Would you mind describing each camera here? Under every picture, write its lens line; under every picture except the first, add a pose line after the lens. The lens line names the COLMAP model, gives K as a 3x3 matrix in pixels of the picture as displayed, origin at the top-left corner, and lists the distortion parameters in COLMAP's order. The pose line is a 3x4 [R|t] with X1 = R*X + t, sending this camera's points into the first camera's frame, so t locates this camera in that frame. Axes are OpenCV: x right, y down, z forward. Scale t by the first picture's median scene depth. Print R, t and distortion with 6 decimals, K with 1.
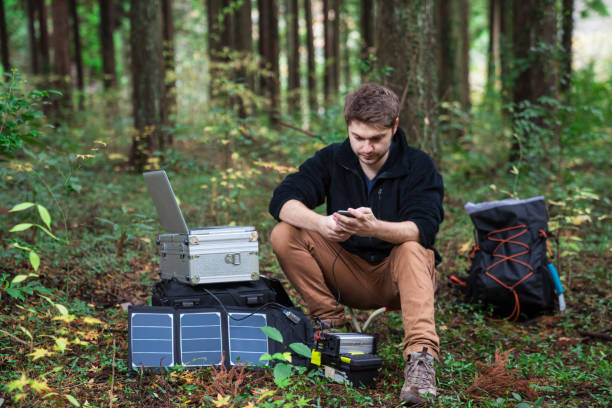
lens RADIAL K [[1169.8, 0, 306.0], [0, 1169.8, 204.0], [0, 0, 1]] dist [0.377324, 0.086024]
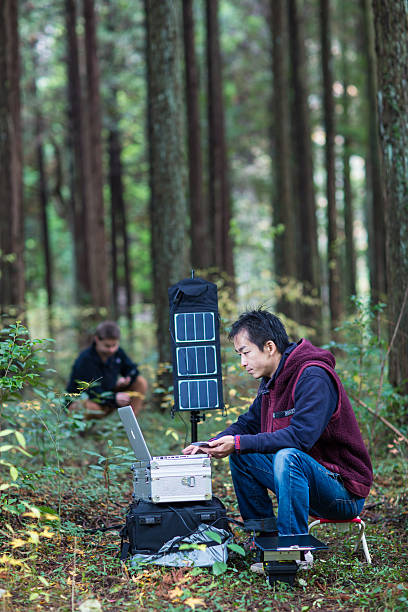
lens RADIAL K [[1453.9, 0, 204.0], [0, 1453.9, 306.0], [0, 0, 1]] dist [-0.066537, -0.570986]
pose [[0.989941, -0.019570, -0.140119, 0.094106], [0.005442, 0.994921, -0.100509, 0.011200], [0.141375, 0.098735, 0.985020, -0.257706]]
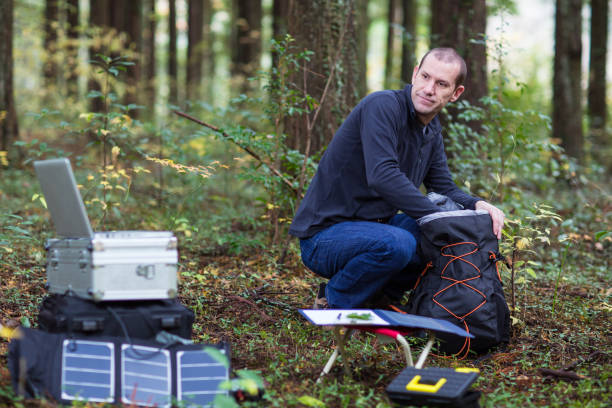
lens RADIAL K [[1449.1, 0, 306.0], [0, 1449.1, 204.0], [0, 0, 1]] dist [-0.042860, -0.625121]
pose [[0.993442, 0.038606, 0.107620, -0.036783], [-0.037074, 0.999181, -0.016199, 0.007509], [-0.108158, 0.012103, 0.994060, -0.006401]]
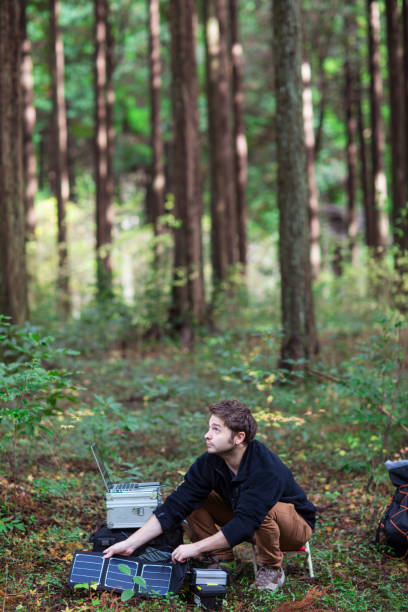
lens RADIAL K [[1453.9, 0, 204.0], [0, 1453.9, 306.0], [0, 0, 1]] dist [-0.066537, -0.570986]
pose [[0.944629, -0.005664, -0.328092, 0.344384], [-0.006157, 0.999369, -0.034981, -0.081495], [0.328084, 0.035064, 0.943998, -0.362409]]
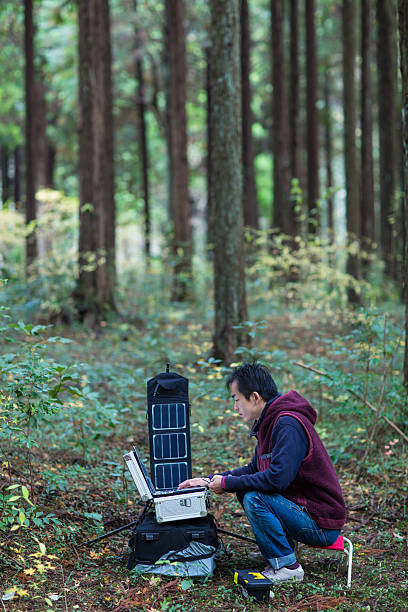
lens RADIAL K [[1453.9, 0, 204.0], [0, 1453.9, 306.0], [0, 0, 1]] dist [-0.066537, -0.570986]
pose [[0.976860, 0.011009, -0.213598, 0.197596], [-0.016187, 0.999616, -0.022506, -0.091532], [0.213268, 0.025443, 0.976662, -0.415964]]
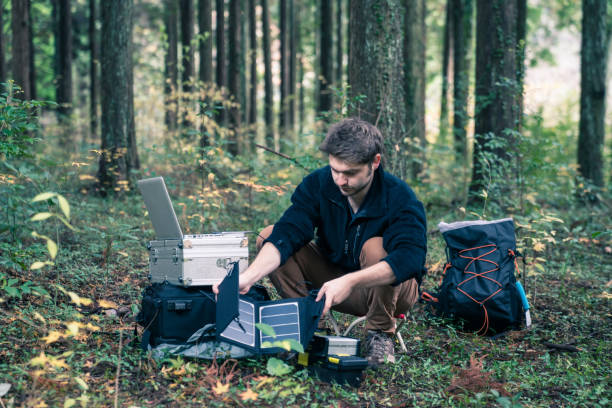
lens RADIAL K [[1169.8, 0, 306.0], [0, 1169.8, 204.0], [0, 0, 1]] dist [0.377324, 0.086024]
pose [[0.998722, 0.027132, 0.042633, -0.021120], [-0.025695, 0.999095, -0.033894, 0.016575], [-0.043514, 0.032755, 0.998516, -0.030521]]
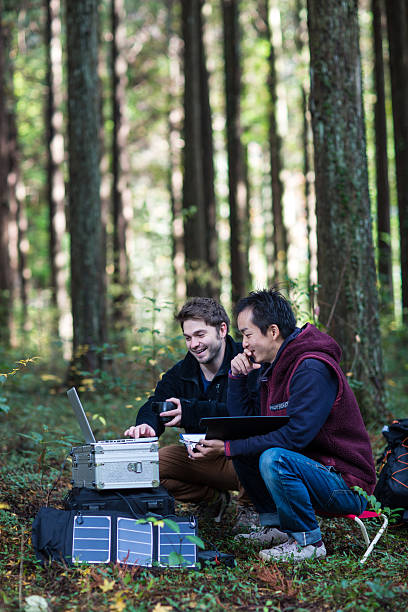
lens RADIAL K [[1449.1, 0, 204.0], [0, 1449.1, 306.0], [0, 0, 1]] dist [-0.042860, -0.625121]
pose [[0.997833, -0.009975, -0.065037, 0.054524], [0.003998, 0.995808, -0.091379, 0.012456], [0.065676, 0.090921, 0.993690, -0.210363]]
